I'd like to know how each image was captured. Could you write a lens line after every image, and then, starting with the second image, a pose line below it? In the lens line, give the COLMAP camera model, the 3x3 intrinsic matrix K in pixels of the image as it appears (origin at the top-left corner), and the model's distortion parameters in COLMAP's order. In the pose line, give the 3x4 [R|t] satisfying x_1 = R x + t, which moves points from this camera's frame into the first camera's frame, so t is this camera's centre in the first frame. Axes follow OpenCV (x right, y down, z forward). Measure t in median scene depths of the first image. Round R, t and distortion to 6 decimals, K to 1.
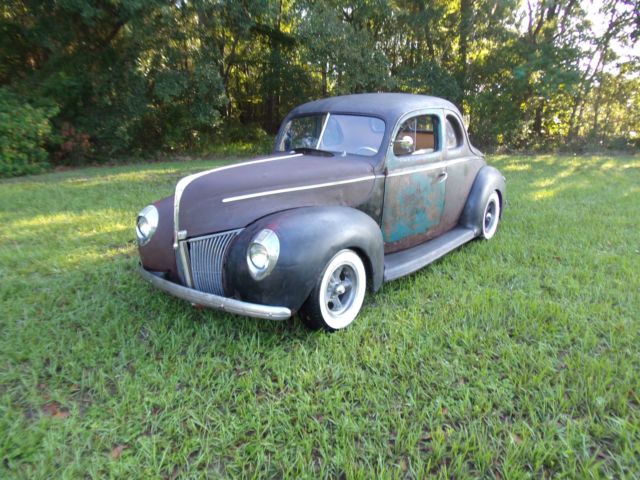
lens RADIAL K [[445.8, 0, 318.0], [0, 445.8, 236.2], [0, 0, 1]] dist [0.071551, -0.078000]
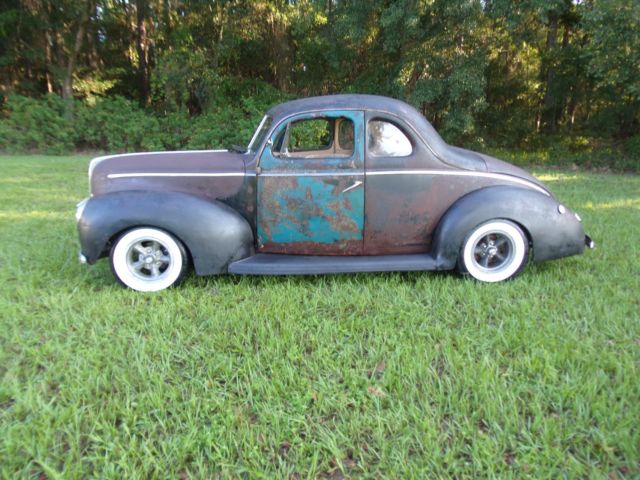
lens RADIAL K [[445.8, 0, 318.6], [0, 445.8, 238.1], [0, 0, 1]] dist [0.071551, -0.078000]
pose [[0.701509, 0.183878, -0.688530, 0.870111], [-0.192233, 0.979152, 0.065634, -0.076519], [0.686244, 0.086315, 0.722231, 0.319811]]
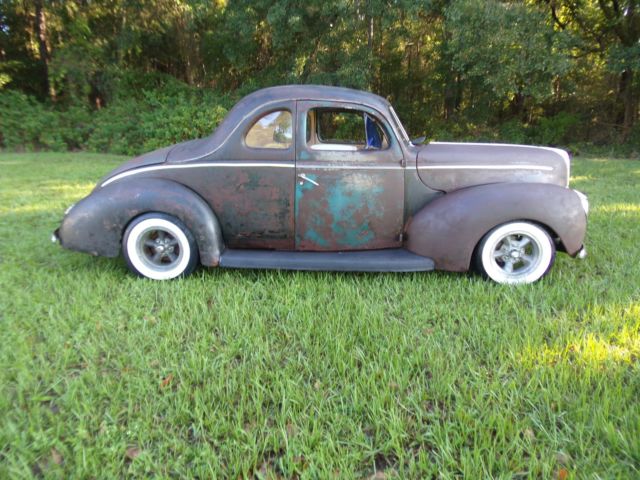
lens RADIAL K [[445.8, 0, 311.6], [0, 445.8, 238.9], [0, 0, 1]] dist [0.071551, -0.078000]
pose [[0.791207, 0.158721, -0.590593, 1.195810], [-0.150465, 0.986570, 0.063563, -0.080717], [0.592750, 0.038572, 0.804463, 0.323793]]
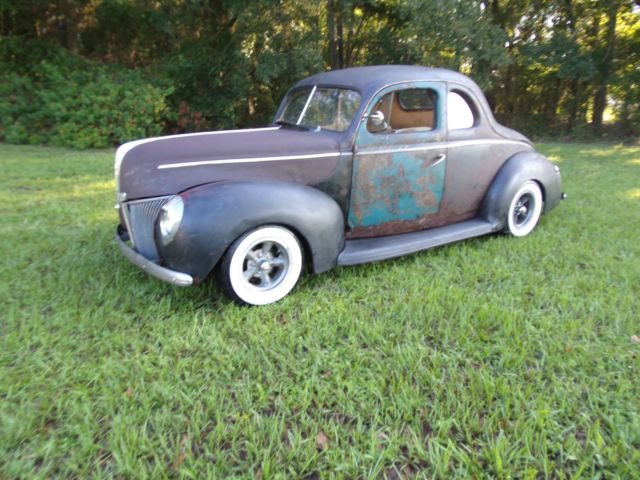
lens RADIAL K [[445.8, 0, 316.8], [0, 445.8, 236.7], [0, 0, 1]] dist [0.071551, -0.078000]
pose [[0.956502, 0.096423, -0.275331, 0.308702], [-0.087104, 0.995141, 0.045907, 0.001157], [0.278419, -0.019928, 0.960253, 0.069497]]
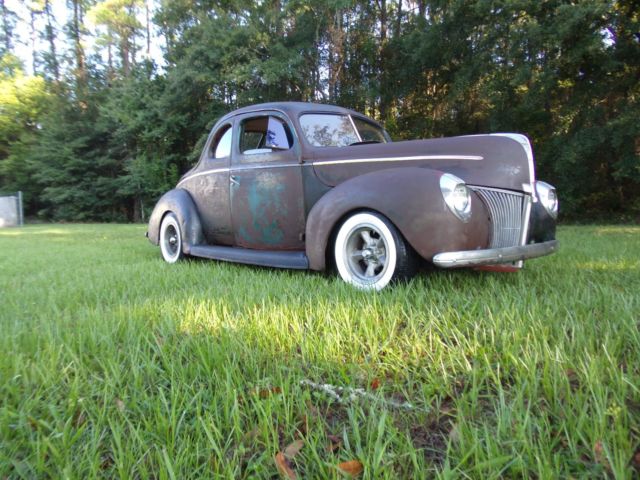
lens RADIAL K [[445.8, 0, 315.9], [0, 445.8, 236.8], [0, 0, 1]] dist [0.071551, -0.078000]
pose [[0.146980, 0.049053, -0.987922, 1.685249], [-0.230644, 0.972938, 0.013995, -0.071170], [0.961873, 0.225802, 0.154316, 1.079680]]
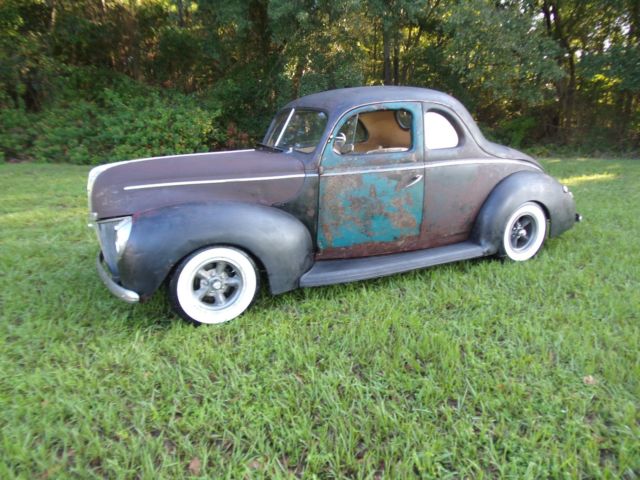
lens RADIAL K [[445.8, 0, 317.1], [0, 445.8, 235.6], [0, 0, 1]] dist [0.071551, -0.078000]
pose [[0.907376, 0.100211, -0.408198, 0.474662], [-0.100721, 0.994707, 0.020306, -0.024049], [0.408073, 0.022689, 0.912667, 0.131764]]
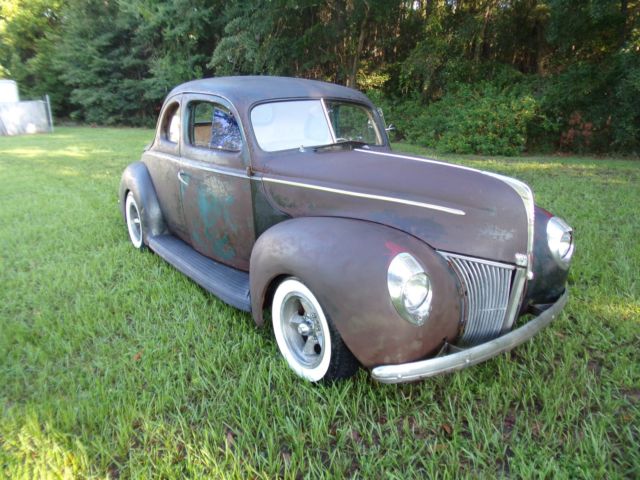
lens RADIAL K [[445.8, 0, 314.1], [0, 445.8, 236.2], [0, 0, 1]] dist [0.071551, -0.078000]
pose [[0.055259, 0.270239, -0.961206, 1.507496], [-0.247933, 0.936240, 0.248966, -0.308272], [0.967200, 0.224557, 0.118737, 1.193140]]
